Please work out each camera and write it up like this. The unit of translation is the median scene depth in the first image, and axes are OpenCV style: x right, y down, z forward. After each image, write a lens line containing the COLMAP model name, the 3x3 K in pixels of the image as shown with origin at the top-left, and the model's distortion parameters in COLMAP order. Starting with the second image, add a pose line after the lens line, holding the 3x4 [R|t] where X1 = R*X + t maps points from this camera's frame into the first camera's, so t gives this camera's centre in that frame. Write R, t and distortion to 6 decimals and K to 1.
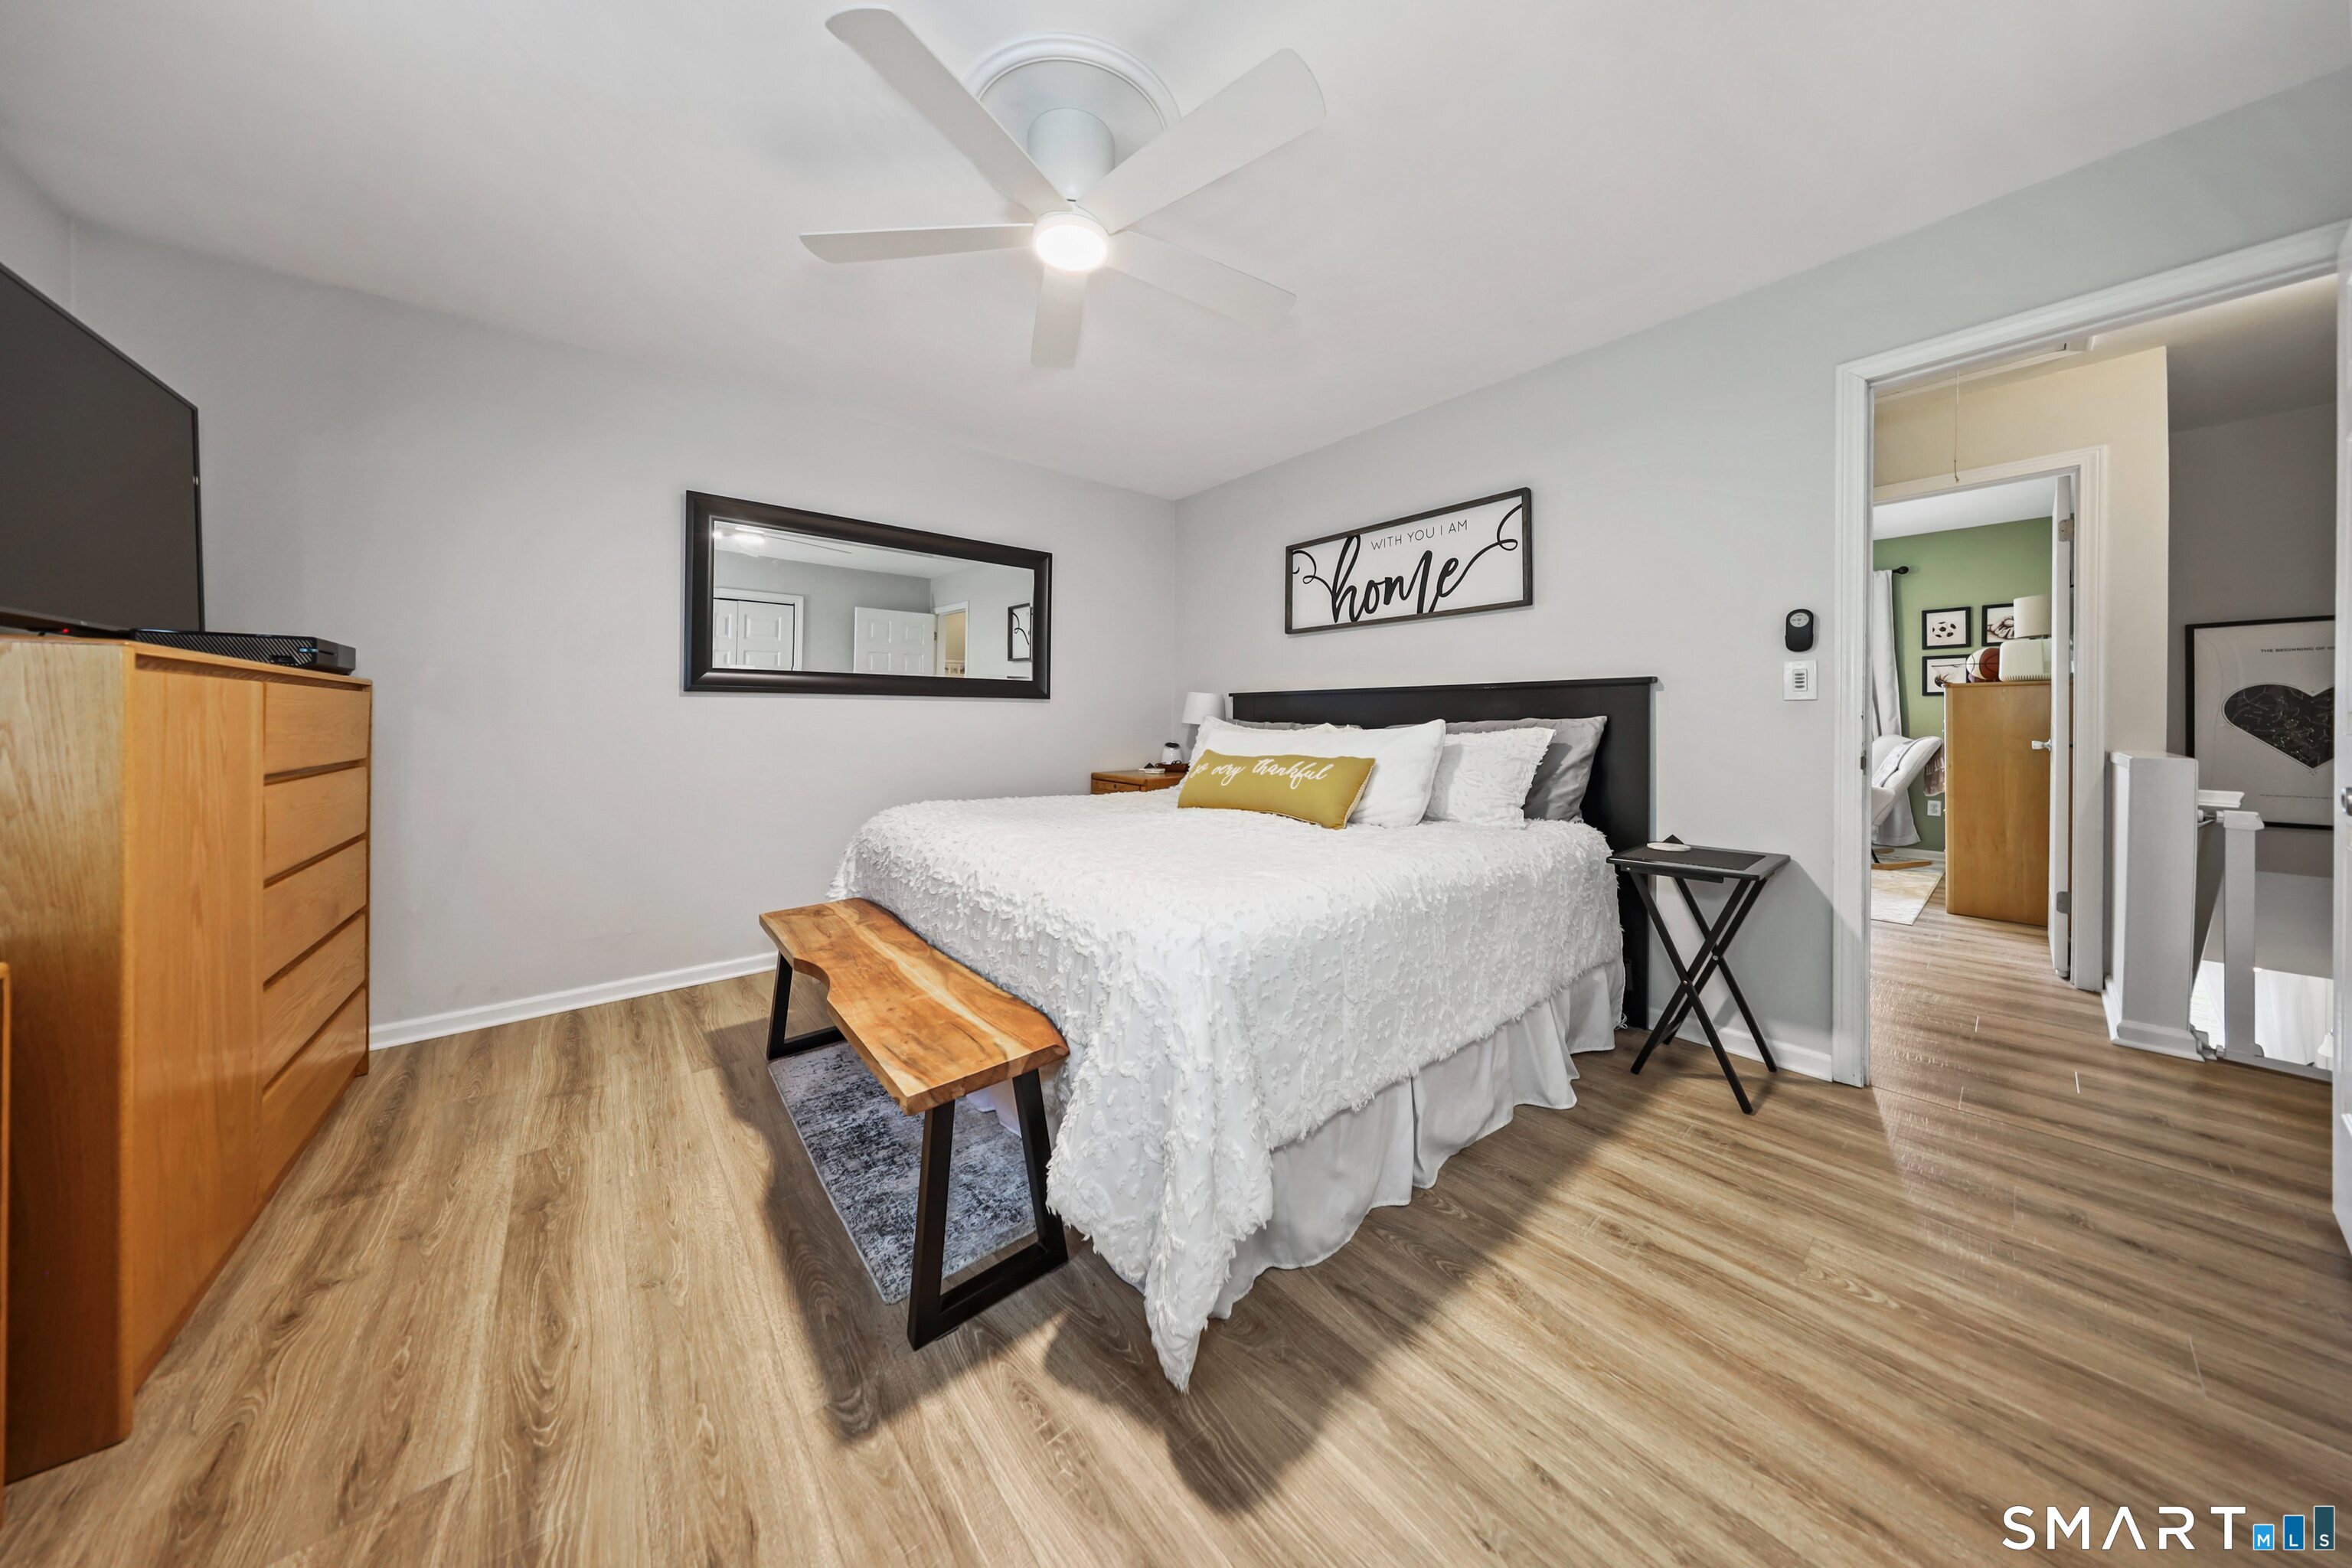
lens RADIAL K [[688.7, 0, 1175.8], [0, 688.7, 727.5], [0, 0, 1]] dist [-0.000478, -0.000027]
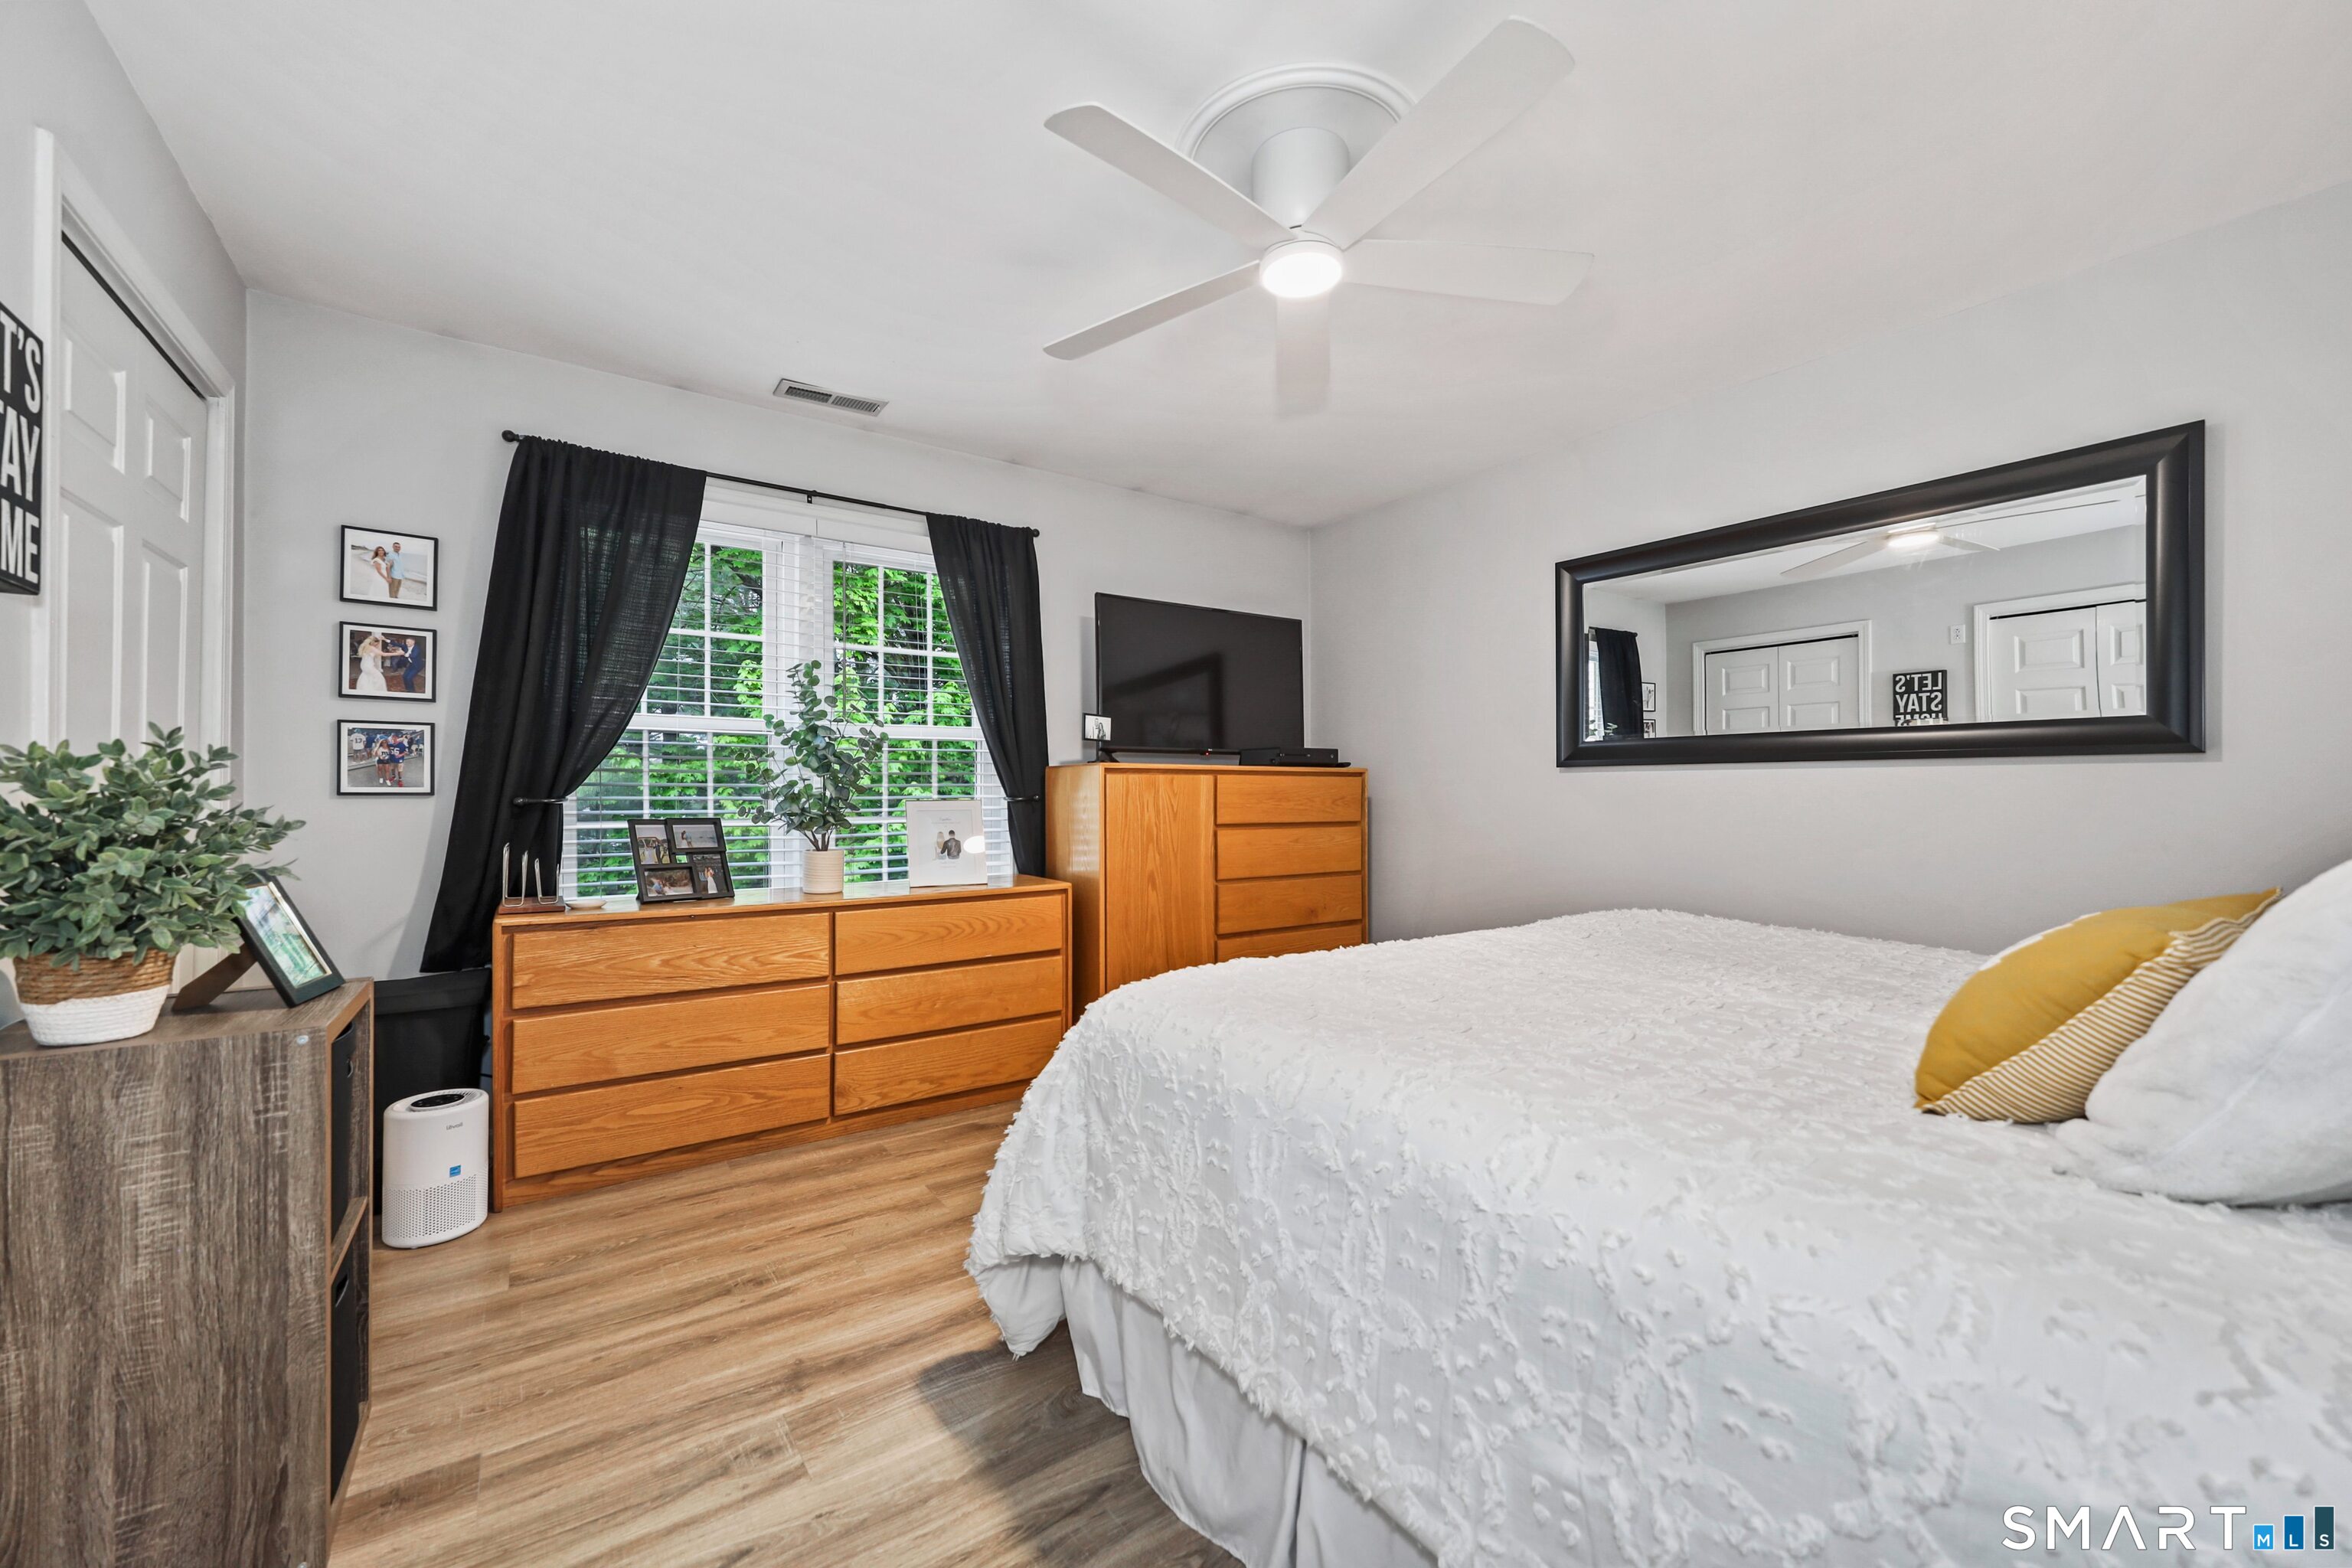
lens RADIAL K [[927.2, 0, 1172.5], [0, 927.2, 796.7], [0, 0, 1]] dist [0.001303, 0.000002]
pose [[-0.073009, 0.000287, -0.997331, 1.264187], [-0.015684, 0.999876, 0.001436, -0.009346], [0.997208, 0.015747, -0.072996, 1.090950]]
